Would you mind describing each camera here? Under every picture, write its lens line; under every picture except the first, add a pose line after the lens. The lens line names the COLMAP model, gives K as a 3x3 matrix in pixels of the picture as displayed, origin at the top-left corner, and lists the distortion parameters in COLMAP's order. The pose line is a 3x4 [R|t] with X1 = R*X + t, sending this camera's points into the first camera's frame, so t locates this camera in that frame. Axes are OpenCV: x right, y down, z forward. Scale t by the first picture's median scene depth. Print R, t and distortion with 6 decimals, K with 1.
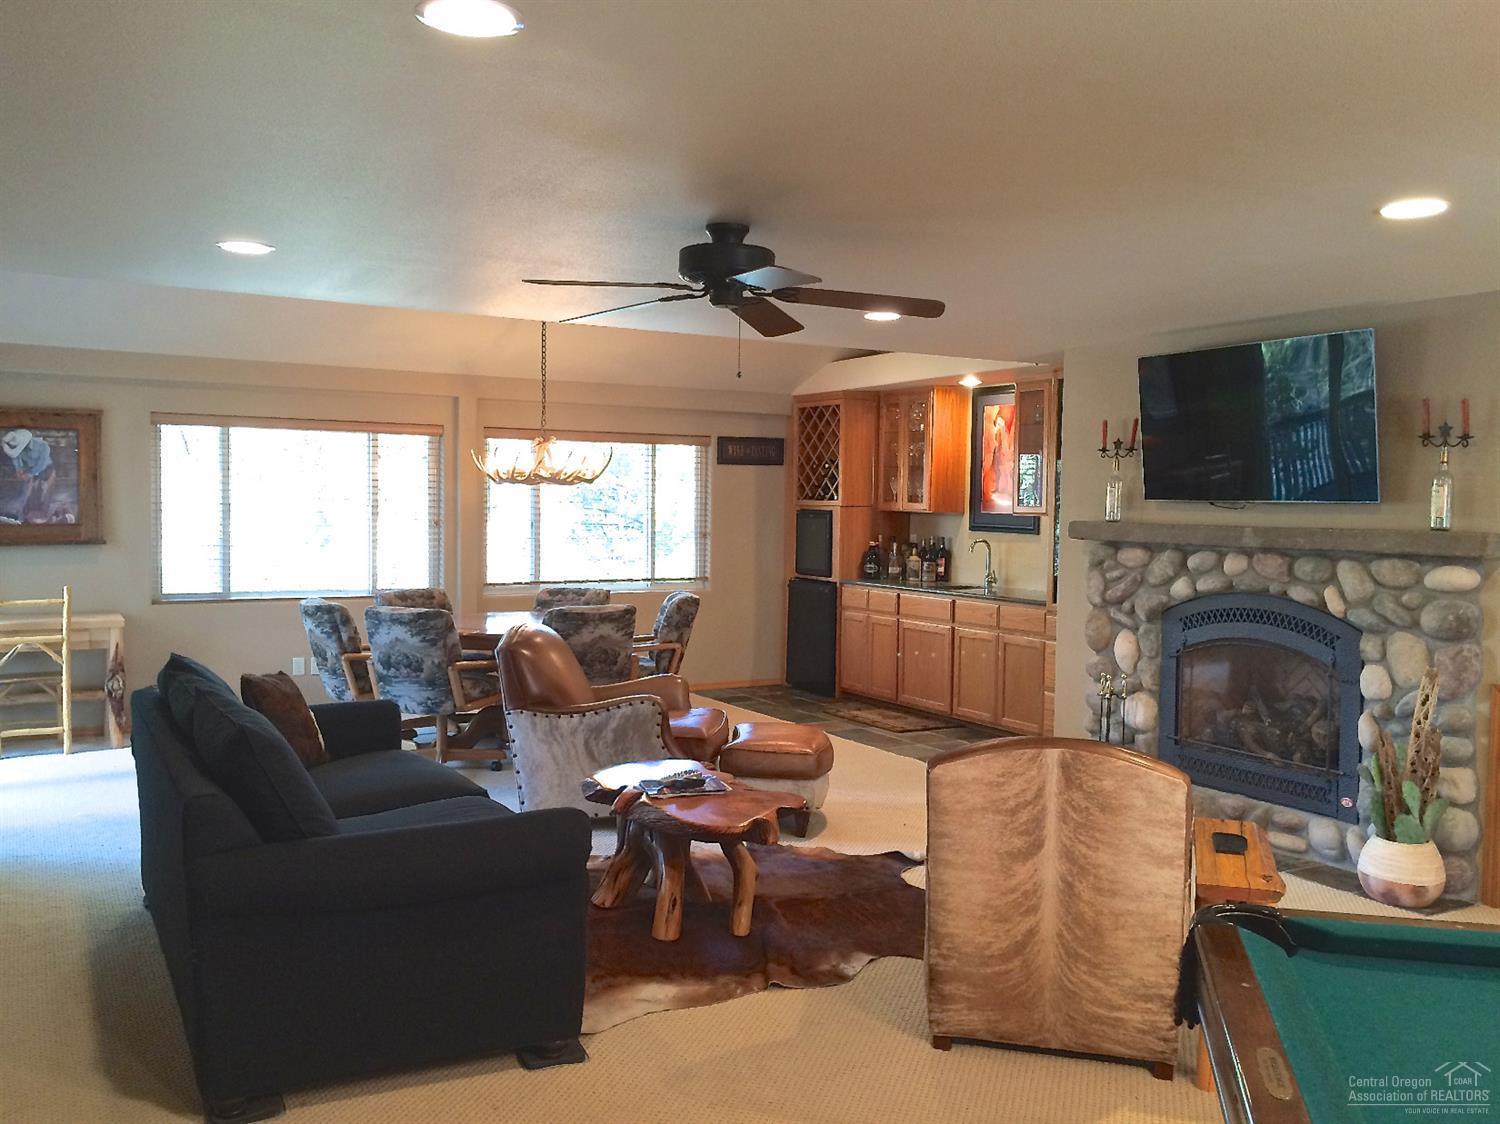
lens RADIAL K [[1283.9, 0, 730.5], [0, 1283.9, 553.1], [0, 0, 1]] dist [0.071411, -0.088095]
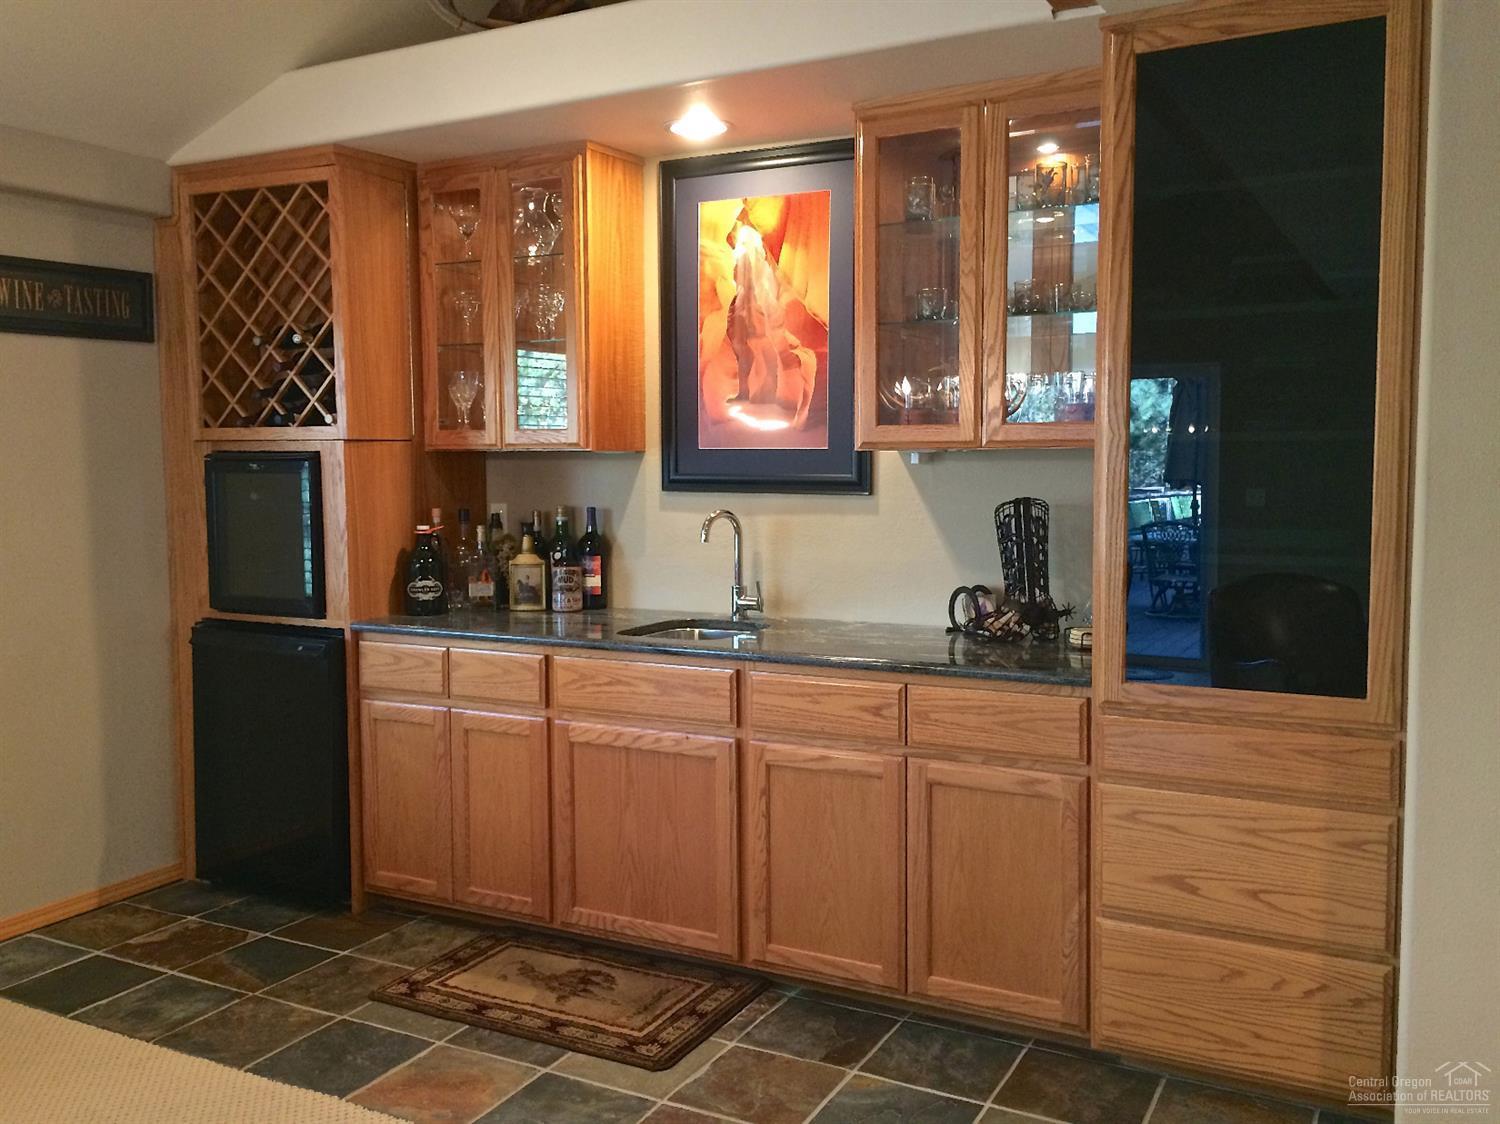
lens RADIAL K [[1283.9, 0, 730.5], [0, 1283.9, 553.1], [0, 0, 1]] dist [0.071411, -0.088095]
pose [[0.838985, -0.061009, 0.540723, -0.032483], [0.040839, 0.997952, 0.049231, -0.016182], [-0.542619, -0.019222, 0.839759, 0.590849]]
